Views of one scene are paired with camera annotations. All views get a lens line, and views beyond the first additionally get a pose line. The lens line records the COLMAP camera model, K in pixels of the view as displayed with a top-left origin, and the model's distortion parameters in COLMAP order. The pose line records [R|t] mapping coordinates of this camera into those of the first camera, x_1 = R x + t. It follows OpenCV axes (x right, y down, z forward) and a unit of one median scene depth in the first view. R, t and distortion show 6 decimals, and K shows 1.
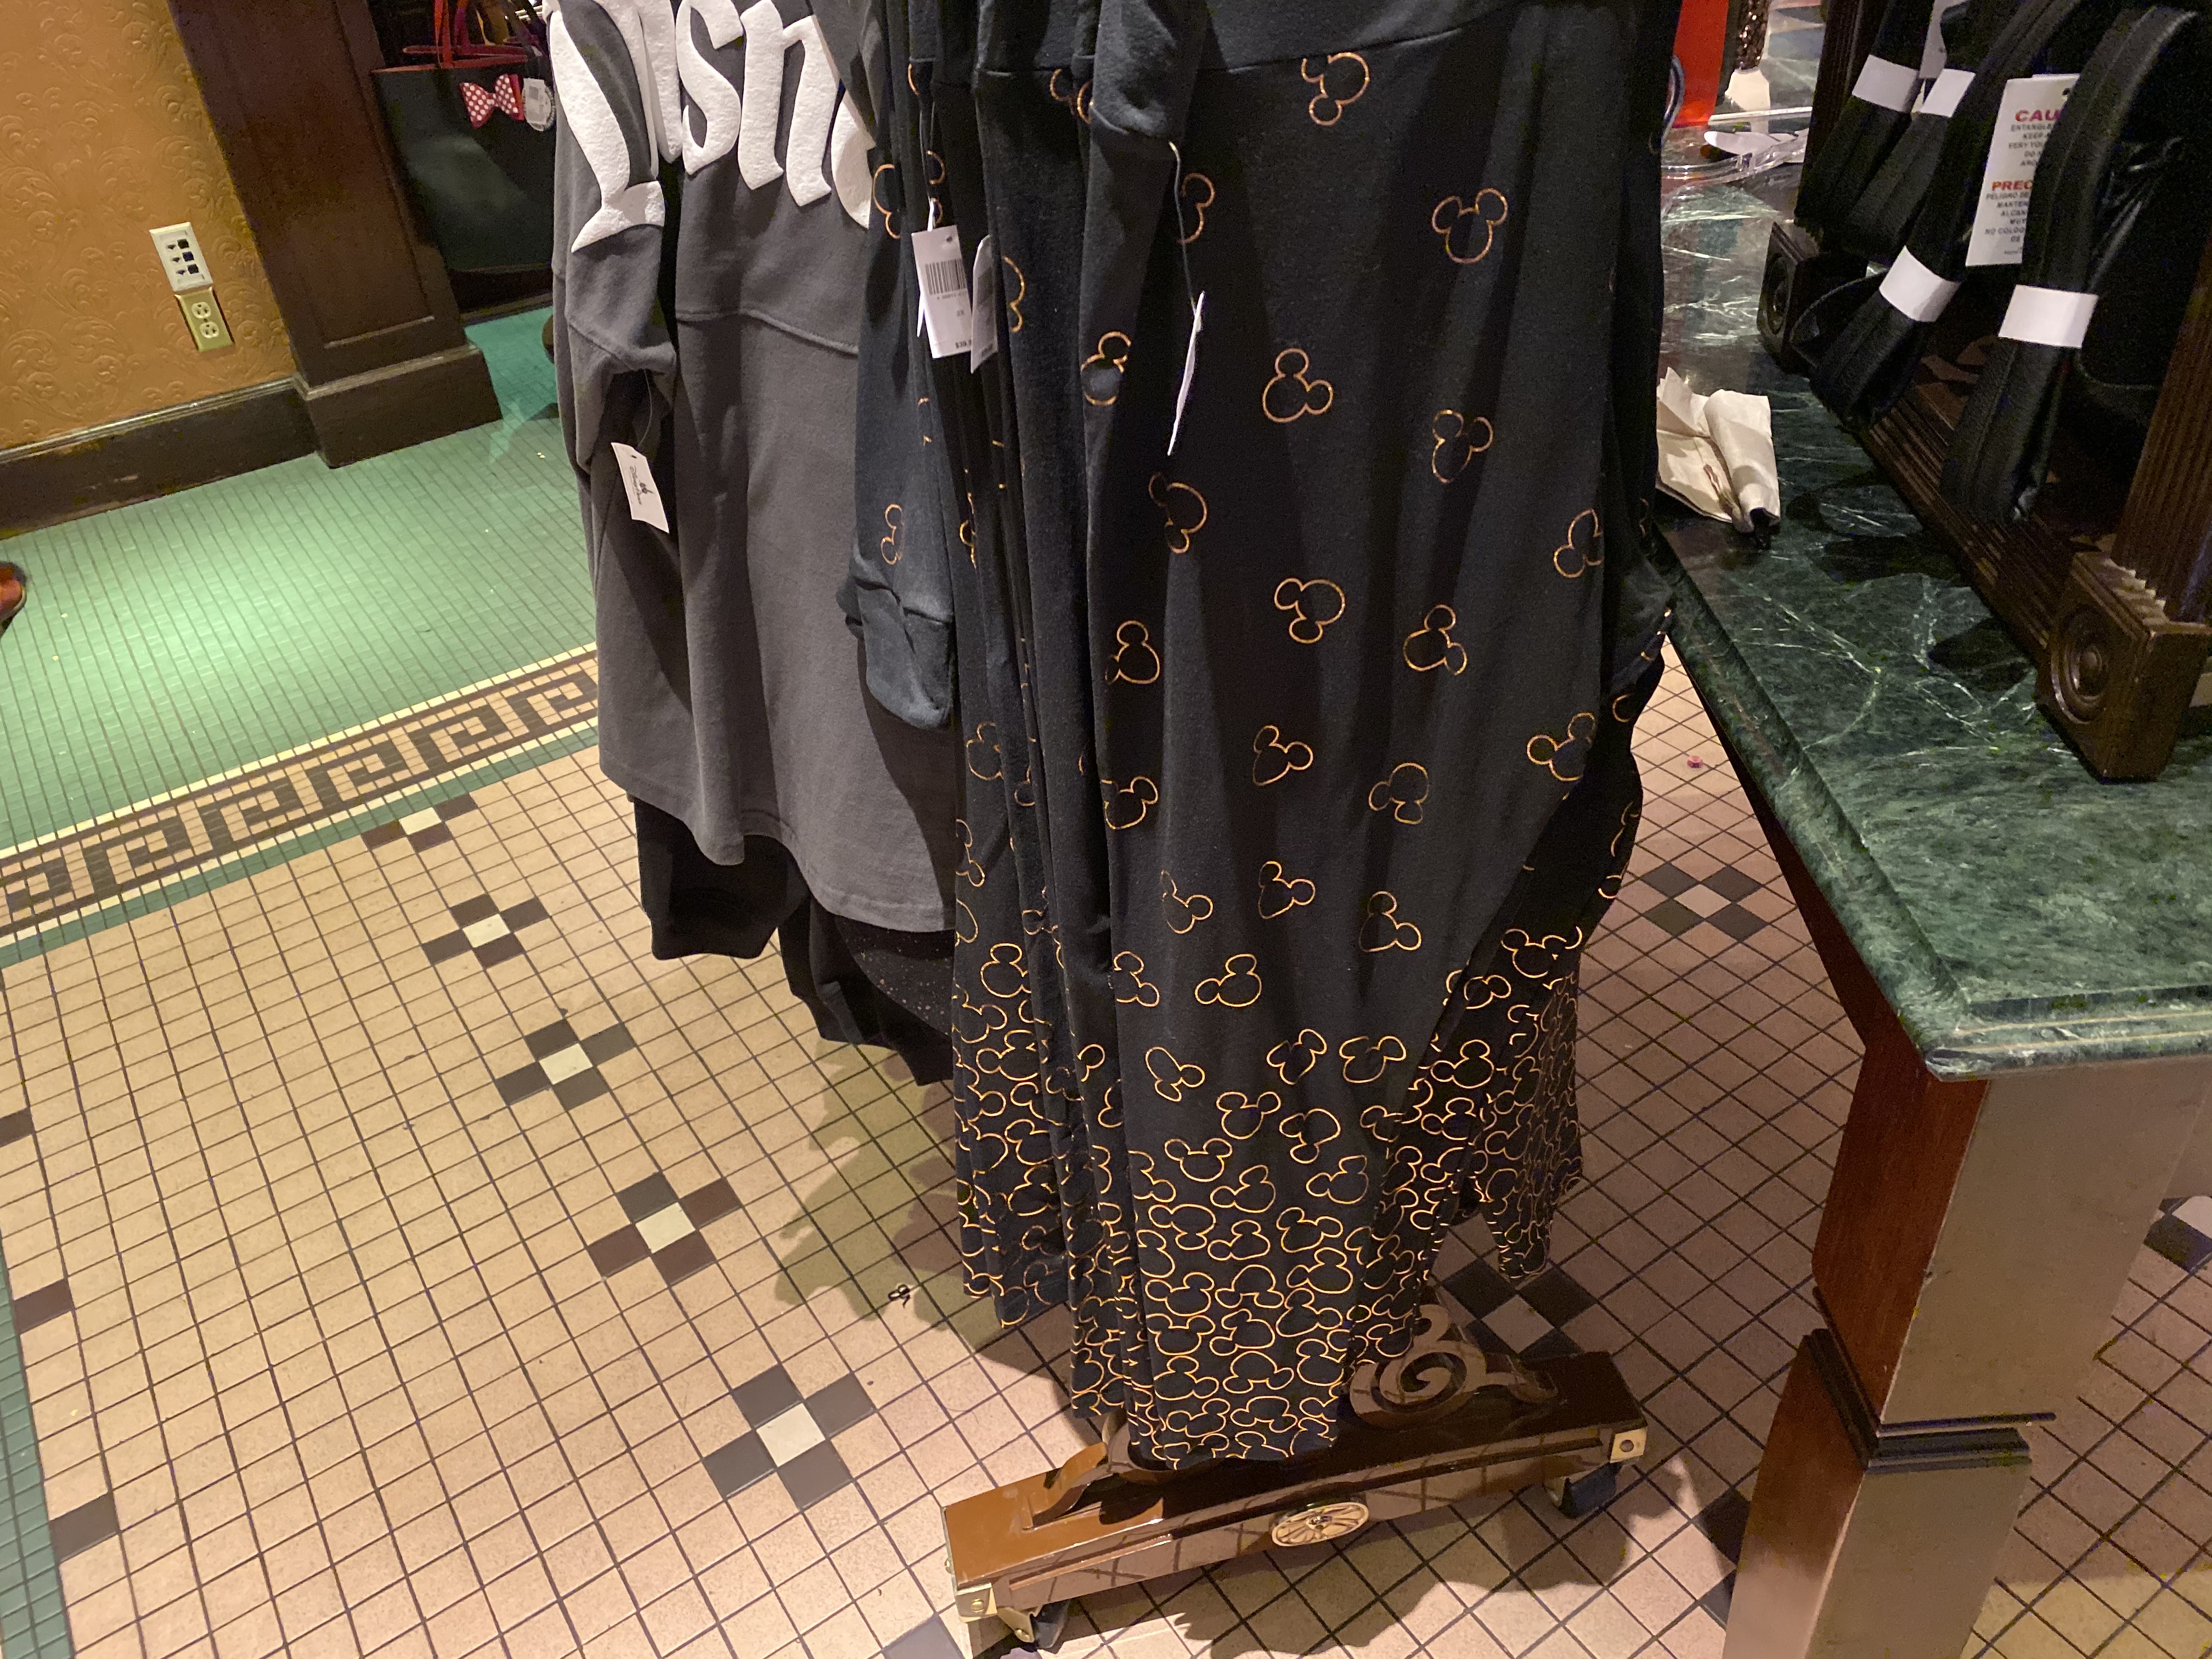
lens RADIAL K [[1707.1, 0, 1113.2], [0, 1707.1, 796.6], [0, 0, 1]] dist [0.069314, -0.171376]
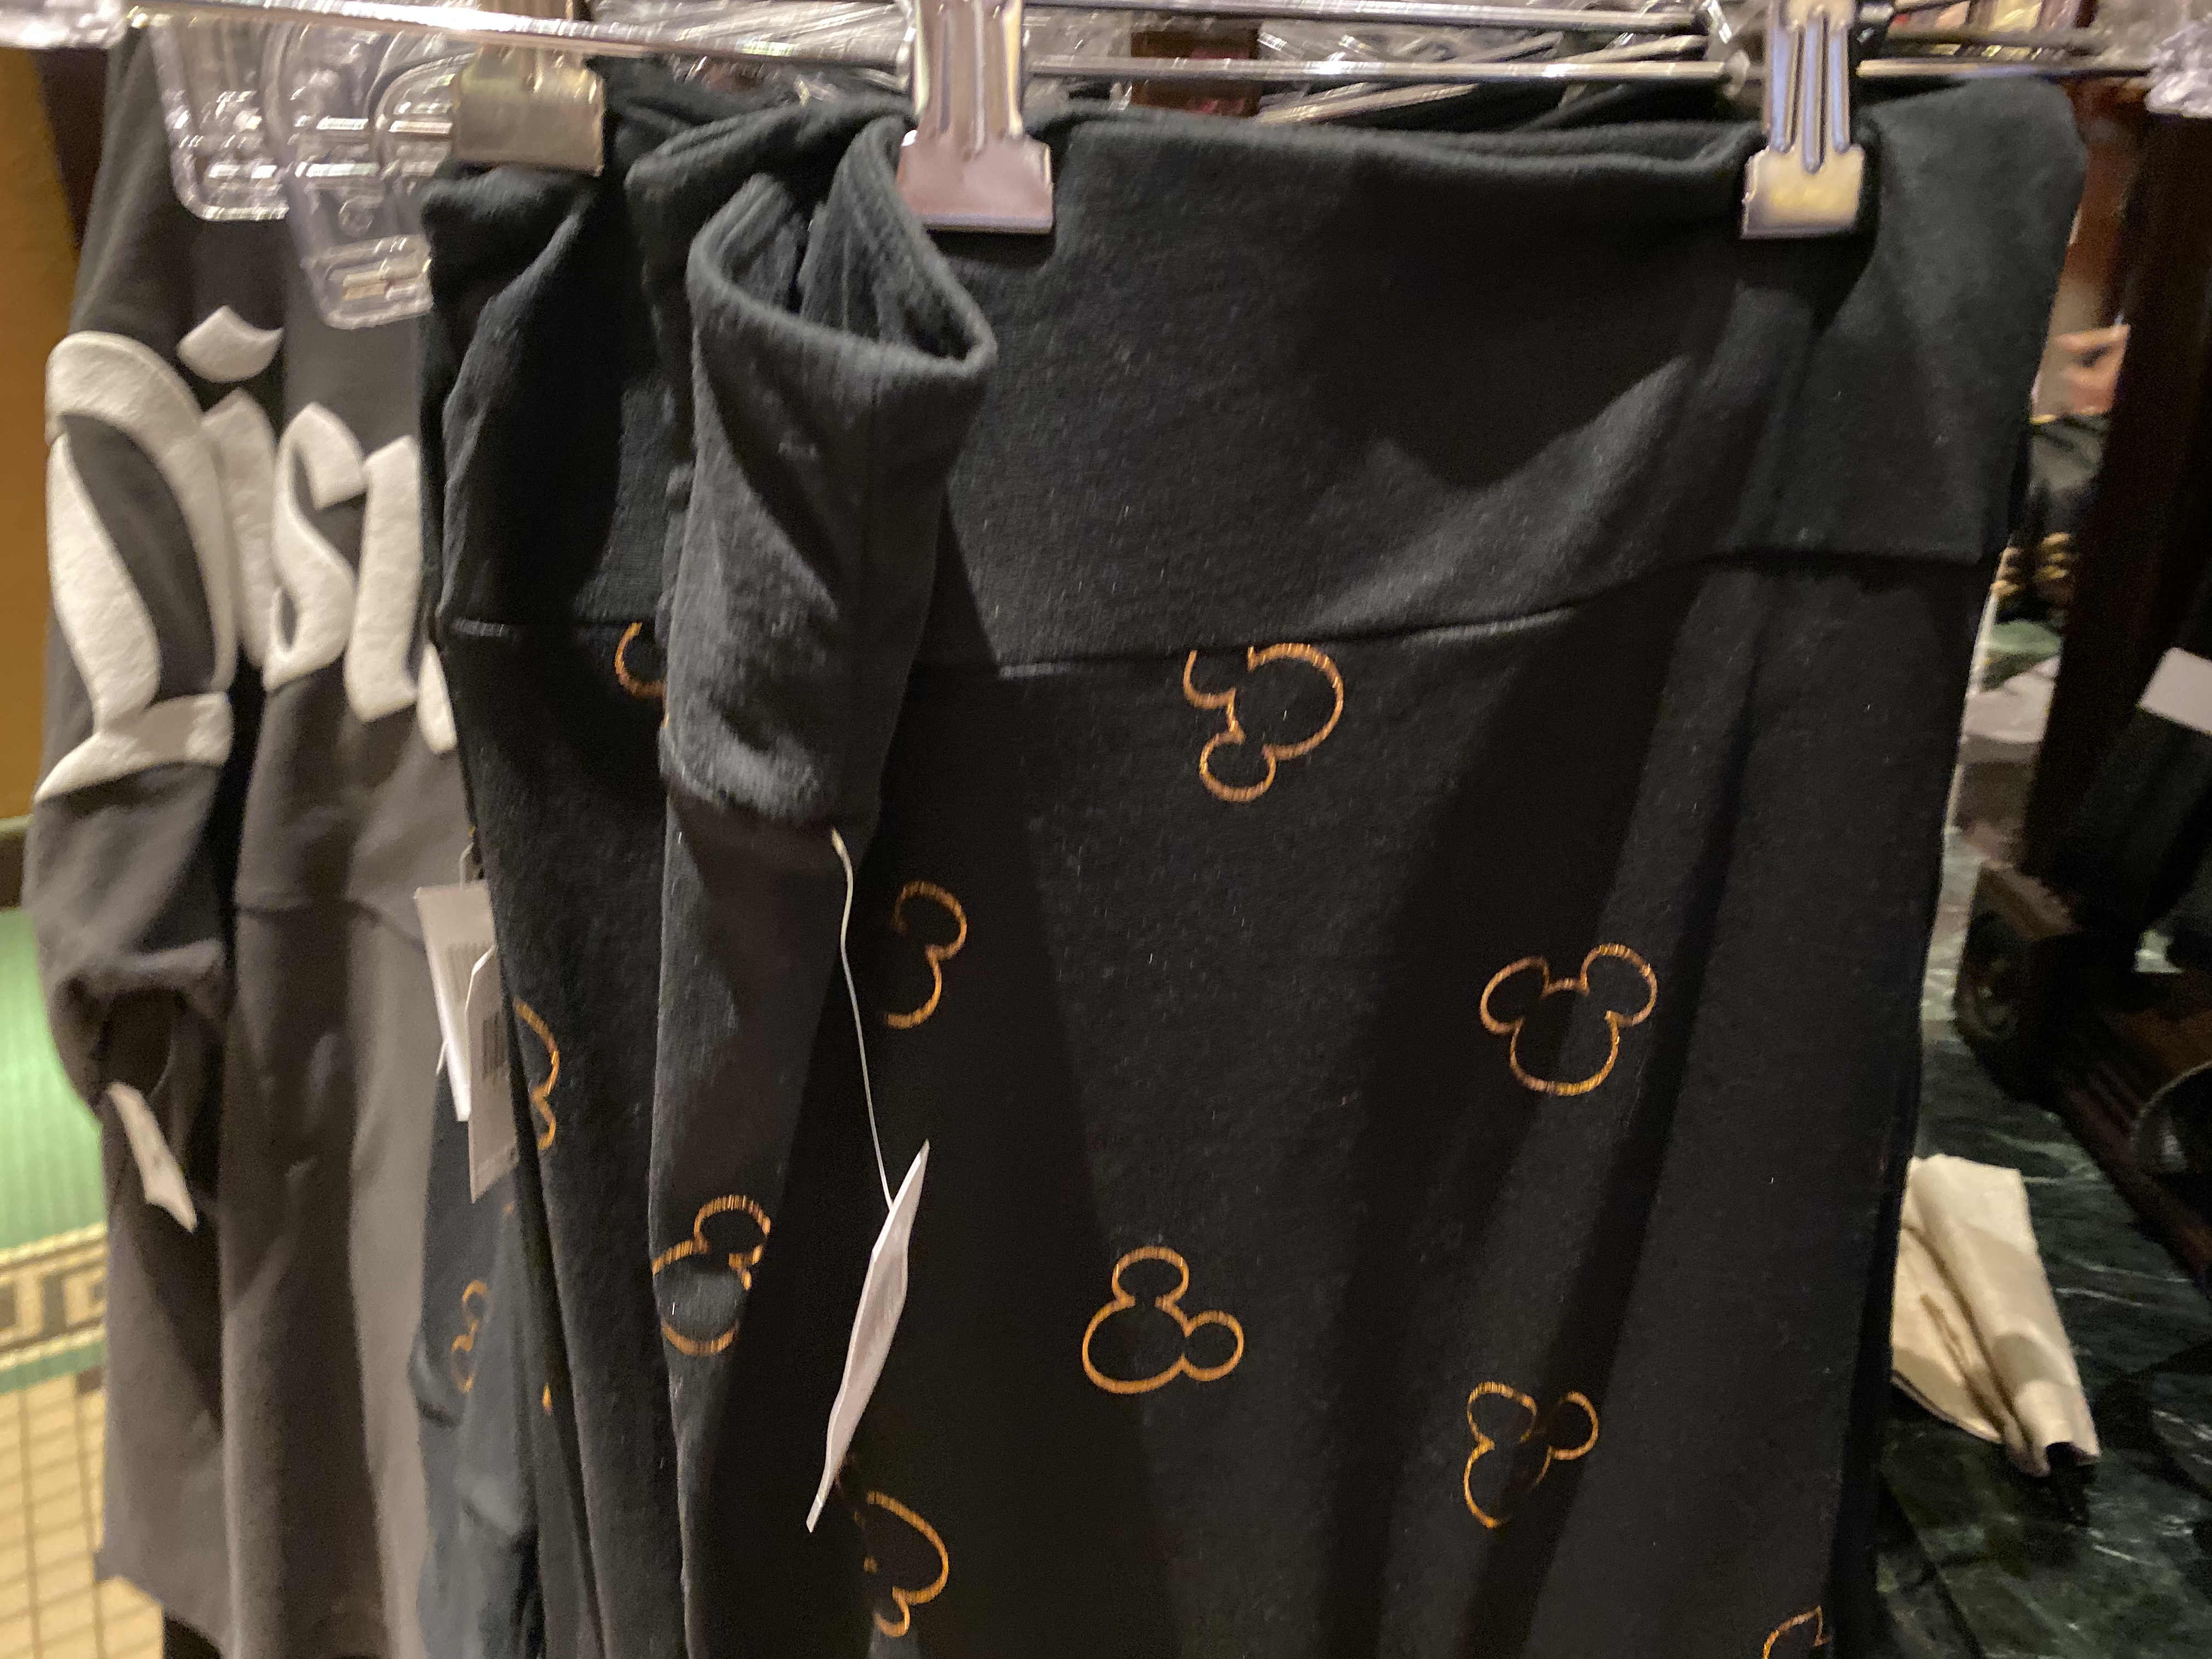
lens RADIAL K [[1768.9, 0, 1074.2], [0, 1768.9, 816.4], [0, 0, 1]] dist [0.003158, 0.002561]
pose [[0.996922, 0.074935, -0.023048, 0.082366], [-0.078267, 0.968343, -0.237036, -0.246616], [0.004556, 0.238110, 0.971227, 0.509458]]
